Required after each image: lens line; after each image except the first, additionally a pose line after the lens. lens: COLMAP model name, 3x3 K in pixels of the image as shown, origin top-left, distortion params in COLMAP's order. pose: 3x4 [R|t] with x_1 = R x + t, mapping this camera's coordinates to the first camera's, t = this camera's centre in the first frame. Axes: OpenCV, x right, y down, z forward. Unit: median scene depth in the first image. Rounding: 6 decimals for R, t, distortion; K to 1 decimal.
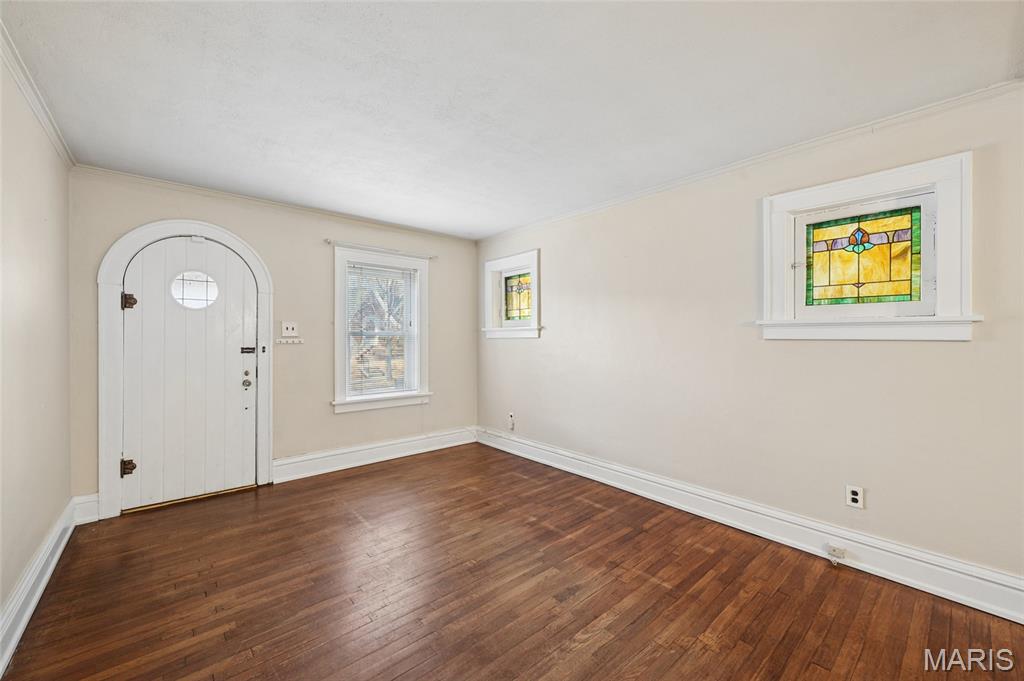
lens RADIAL K [[402.4, 0, 514.2], [0, 402.4, 336.8], [0, 0, 1]] dist [-0.003098, 0.000196]
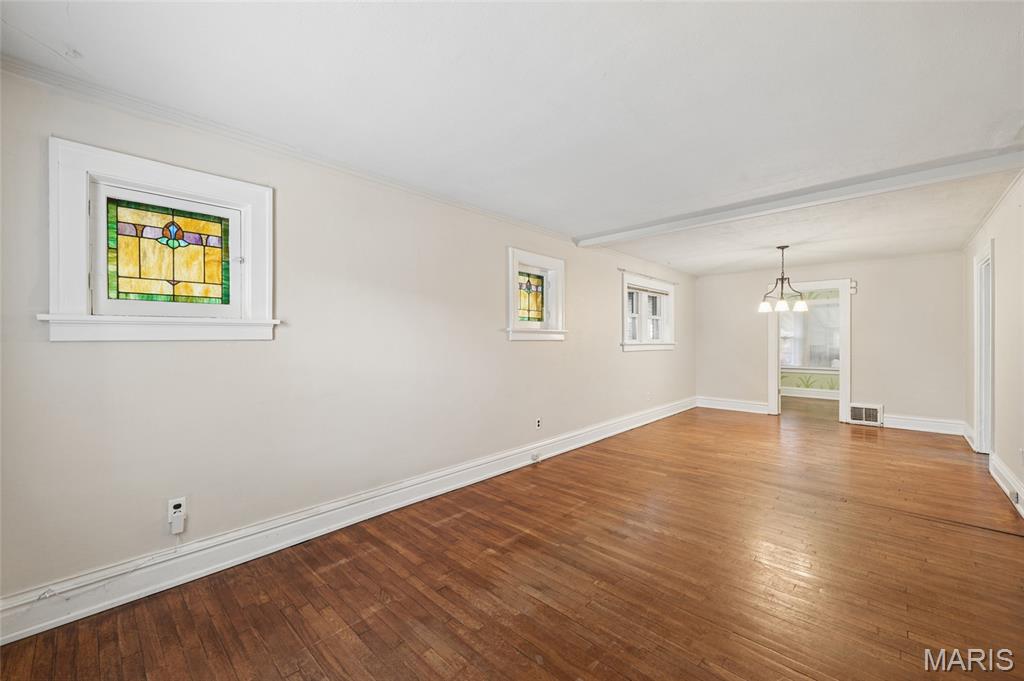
lens RADIAL K [[402.4, 0, 517.6], [0, 402.4, 336.1], [0, 0, 1]] dist [-0.003098, 0.000196]
pose [[-0.103955, -0.001362, 0.994581, -0.899491], [-0.009598, 0.999954, 0.000366, -0.011336], [-0.994536, -0.009508, -0.103963, 1.139190]]
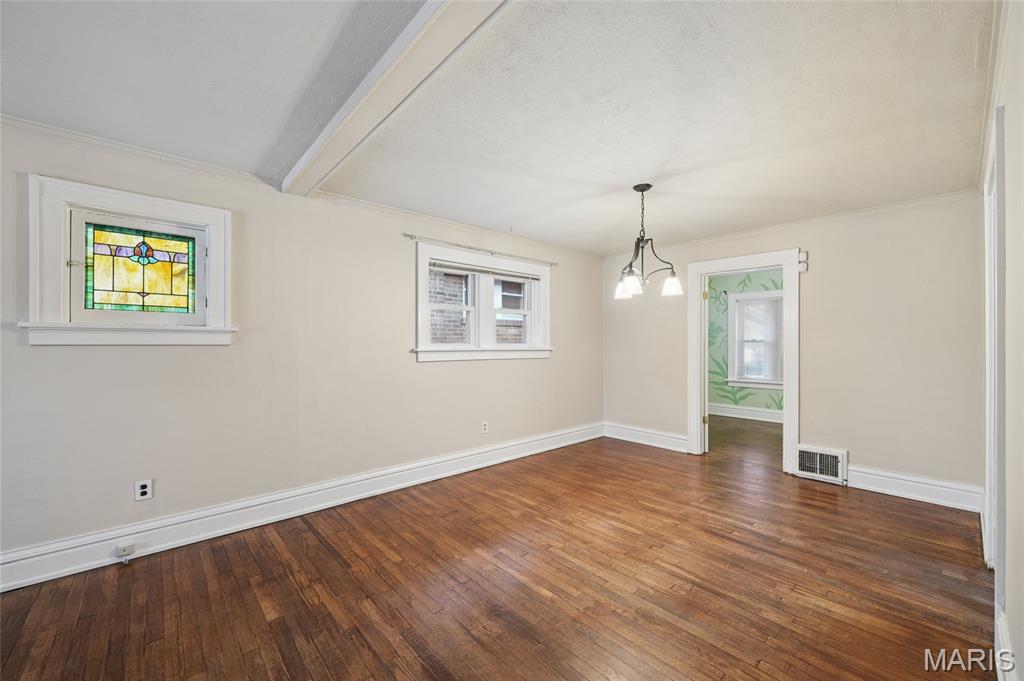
lens RADIAL K [[402.4, 0, 508.4], [0, 402.4, 343.1], [0, 0, 1]] dist [-0.003098, 0.000196]
pose [[-0.009832, 0.002418, 0.999949, -0.213083], [-0.000018, 0.999997, -0.002418, 0.004685], [-0.999952, -0.000042, -0.009832, 0.025053]]
